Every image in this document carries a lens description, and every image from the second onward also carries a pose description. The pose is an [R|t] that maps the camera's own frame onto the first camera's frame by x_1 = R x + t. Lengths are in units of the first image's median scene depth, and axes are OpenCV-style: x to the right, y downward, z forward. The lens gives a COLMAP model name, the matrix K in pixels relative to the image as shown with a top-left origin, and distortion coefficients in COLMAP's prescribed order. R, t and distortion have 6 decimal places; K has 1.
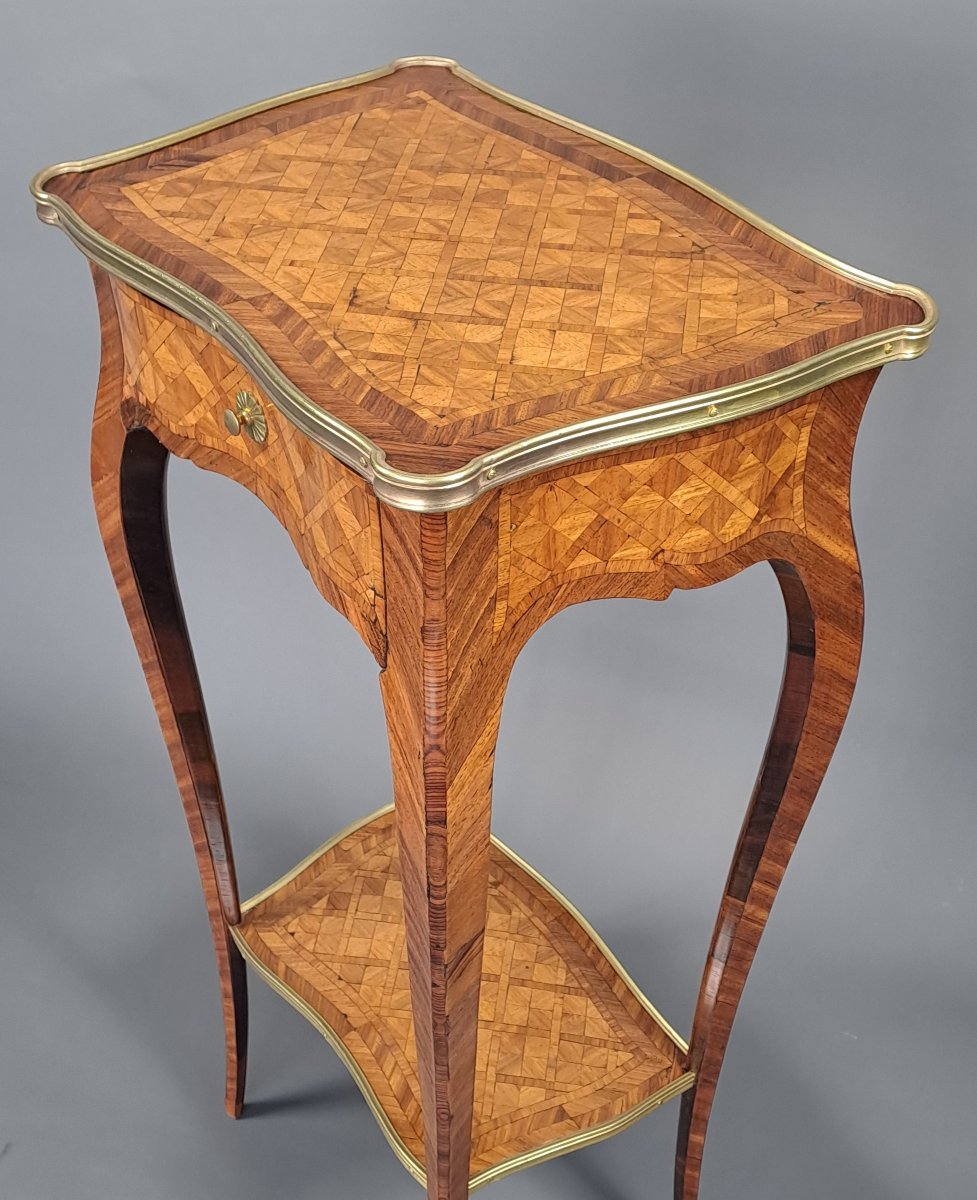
lens RADIAL K [[1586.8, 0, 495.1], [0, 1586.8, 590.7], [0, 0, 1]] dist [0.109074, 0.000000]
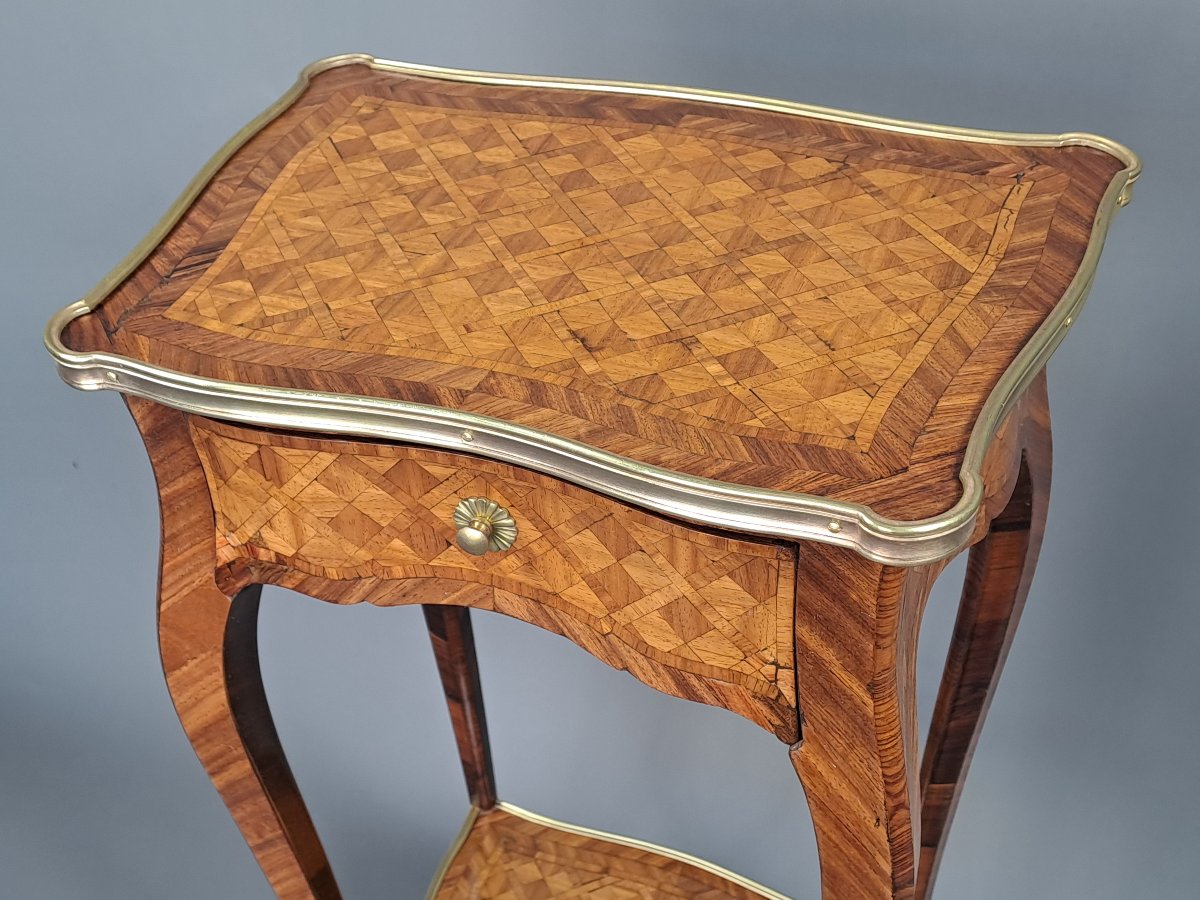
lens RADIAL K [[1388.2, 0, 577.2], [0, 1388.2, 458.7], [0, 0, 1]] dist [0.084574, 0.000000]
pose [[0.856346, -0.367341, 0.362948, -0.338896], [0.367603, 0.927257, 0.071152, -0.164672], [-0.362683, 0.072490, 0.929089, 0.316332]]
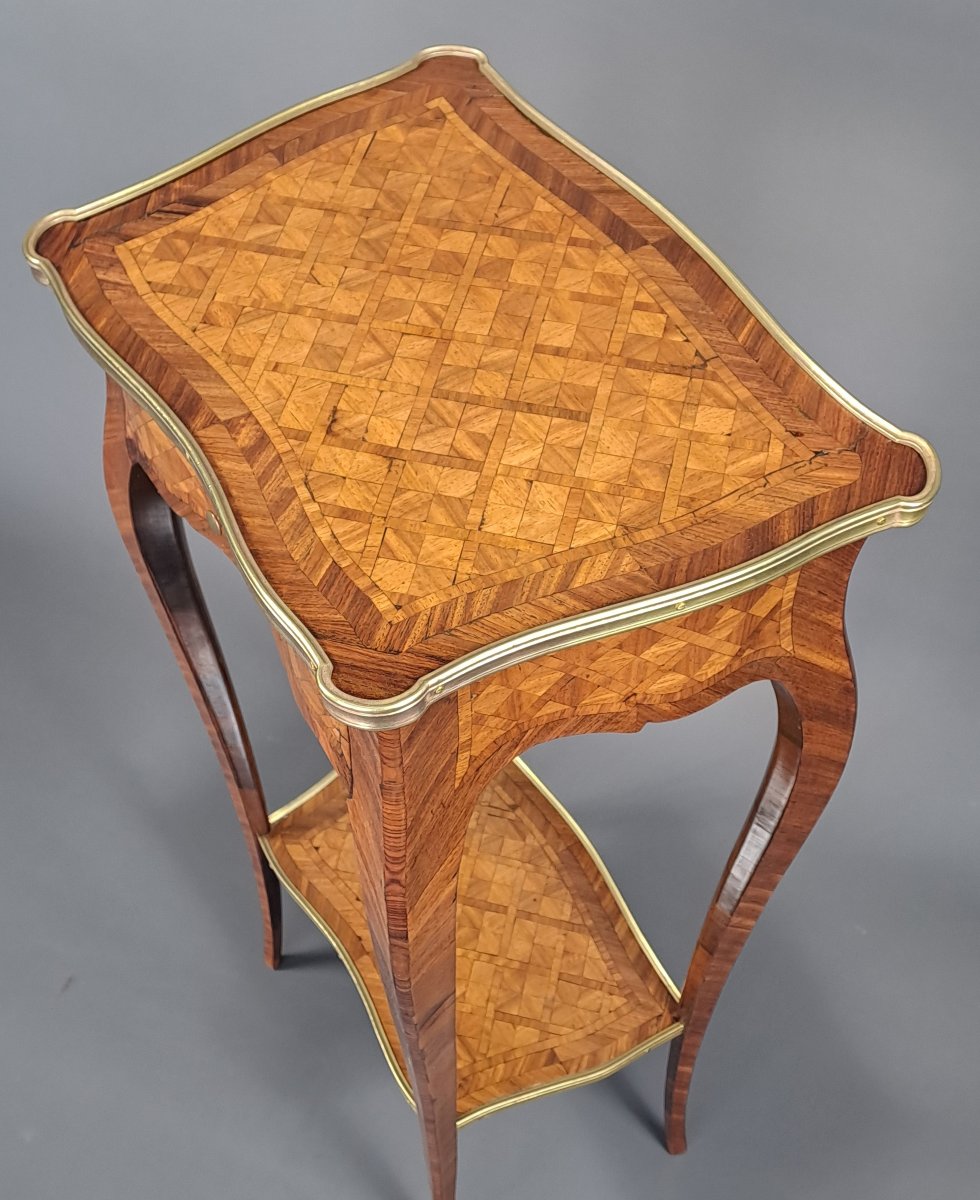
lens RADIAL K [[1540.6, 0, 469.7], [0, 1540.6, 547.4], [0, 0, 1]] dist [0.109877, 0.000000]
pose [[0.994734, 0.056279, -0.085656, 0.073216], [-0.037972, 0.978644, 0.202026, -0.276845], [0.095197, -0.197710, 0.975627, 0.066274]]
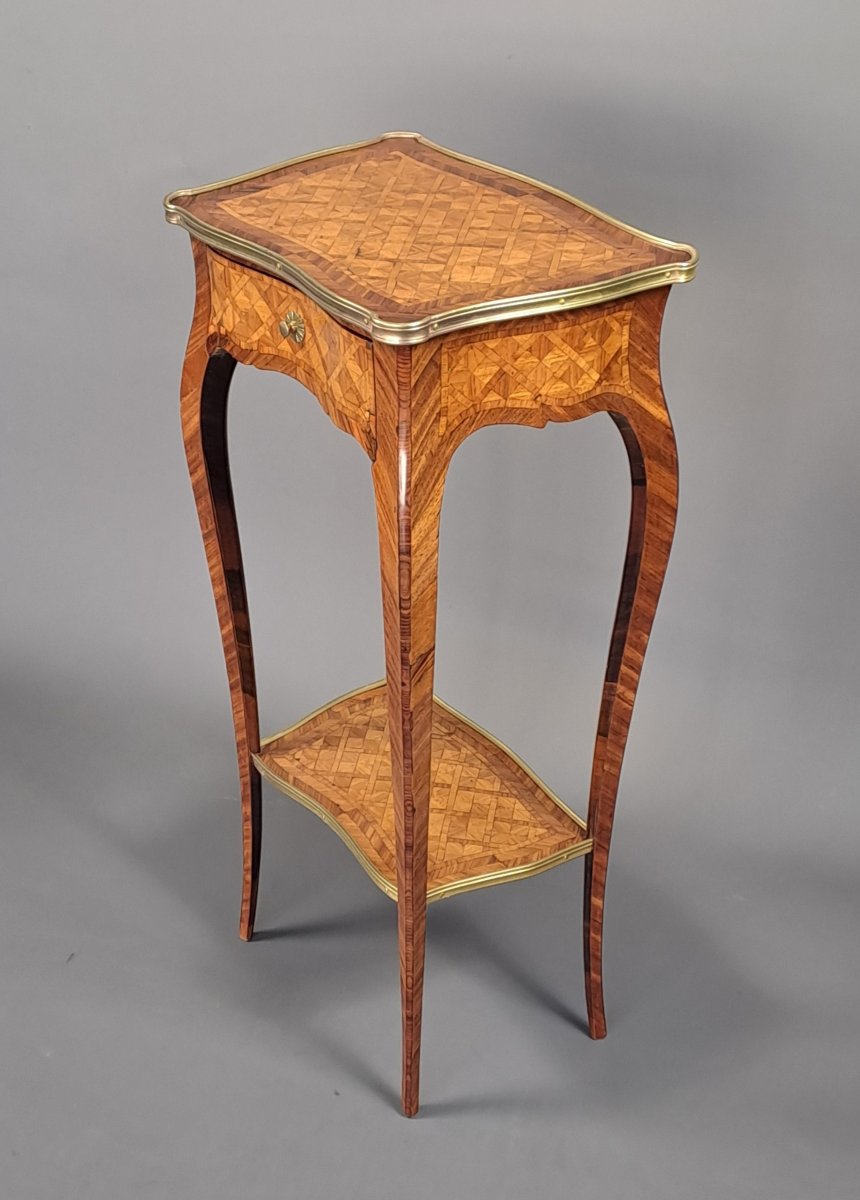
lens RADIAL K [[1869.8, 0, 381.3], [0, 1869.8, 504.3], [0, 0, 1]] dist [0.113149, 0.000000]
pose [[0.998730, -0.000973, -0.050381, 0.033969], [-0.007380, 0.986208, -0.165346, 0.379882], [0.049848, 0.165507, 0.984948, -0.855830]]
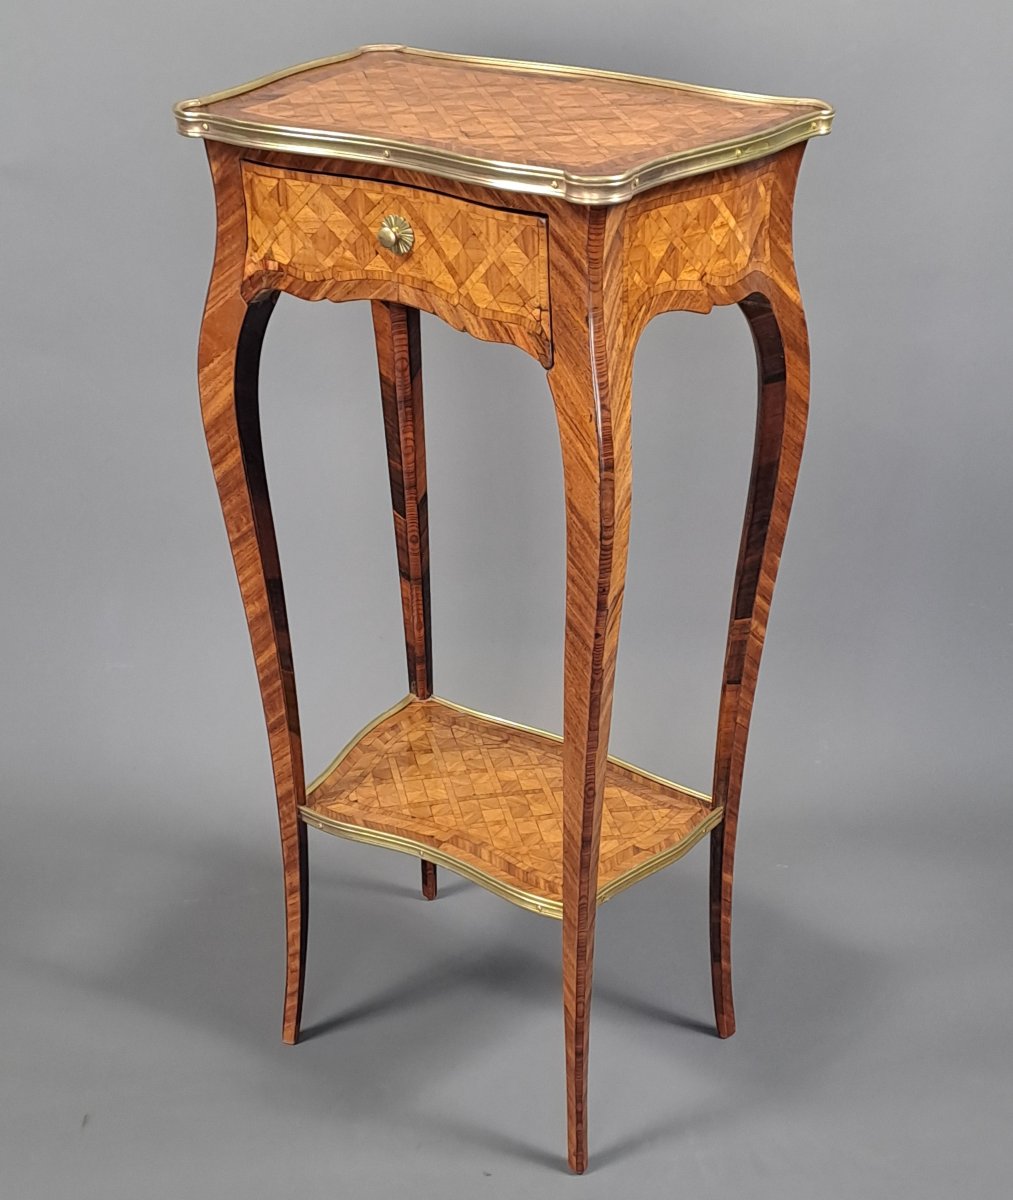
lens RADIAL K [[1835.9, 0, 584.7], [0, 1835.9, 557.1], [0, 0, 1]] dist [0.117544, 0.000000]
pose [[0.930907, -0.160562, 0.328073, -0.544283], [0.226304, 0.958569, -0.173006, 0.449831], [-0.286703, 0.235297, 0.928675, -0.441930]]
